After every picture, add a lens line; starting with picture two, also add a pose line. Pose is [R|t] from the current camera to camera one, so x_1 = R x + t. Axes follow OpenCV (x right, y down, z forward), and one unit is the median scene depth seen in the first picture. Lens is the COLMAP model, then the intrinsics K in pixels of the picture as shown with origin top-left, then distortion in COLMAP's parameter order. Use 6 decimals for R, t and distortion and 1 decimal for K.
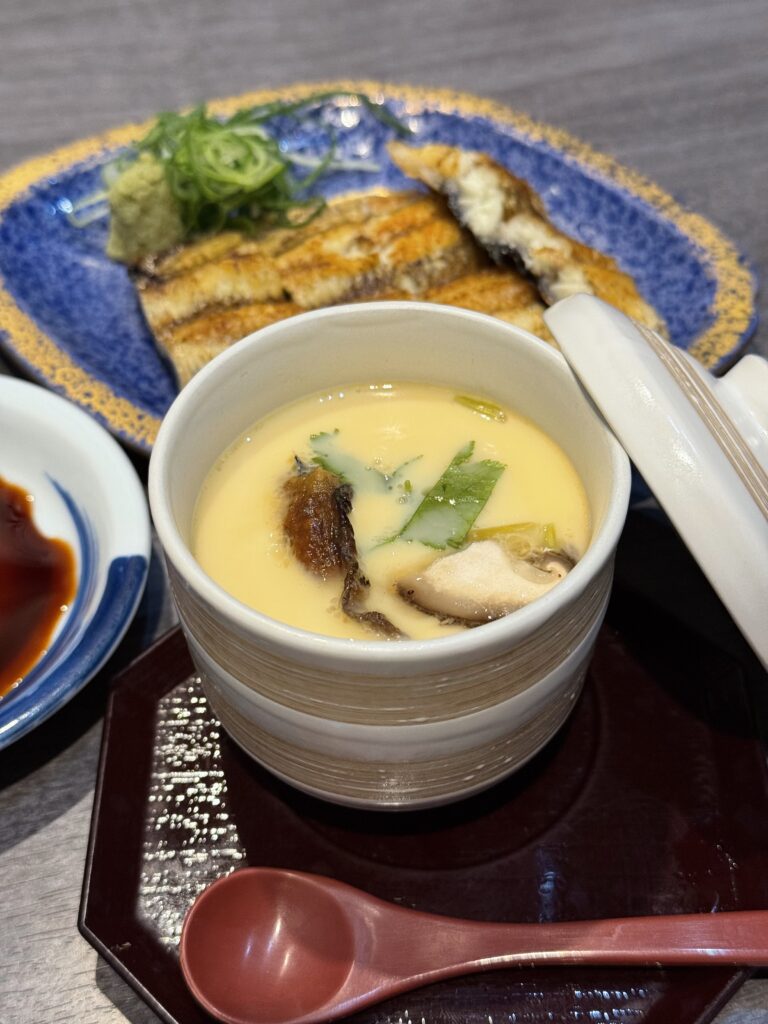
lens RADIAL K [[1494.1, 0, 380.9], [0, 1494.1, 516.6], [0, 0, 1]] dist [0.096656, 0.000000]
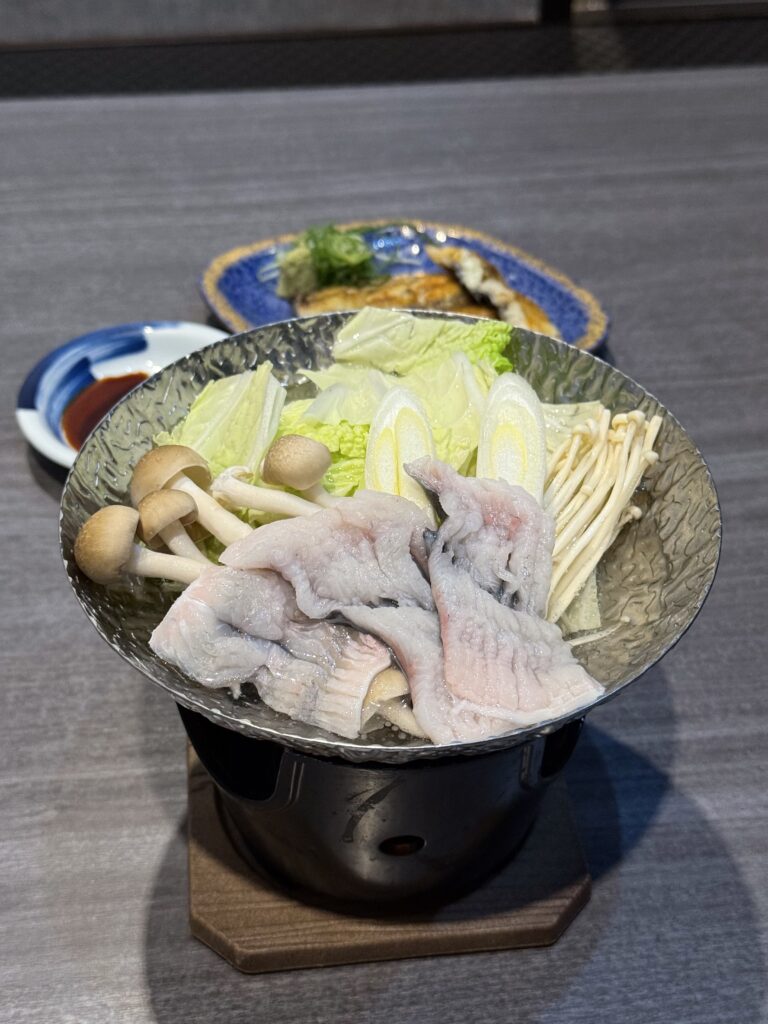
lens RADIAL K [[1494.1, 0, 384.3], [0, 1494.1, 511.7], [0, 0, 1]] dist [0.096656, 0.000000]
pose [[0.998409, 0.054139, -0.015744, 0.000162], [-0.055955, 0.985710, -0.158888, 0.403252], [0.006917, 0.159517, 0.987171, -0.861523]]
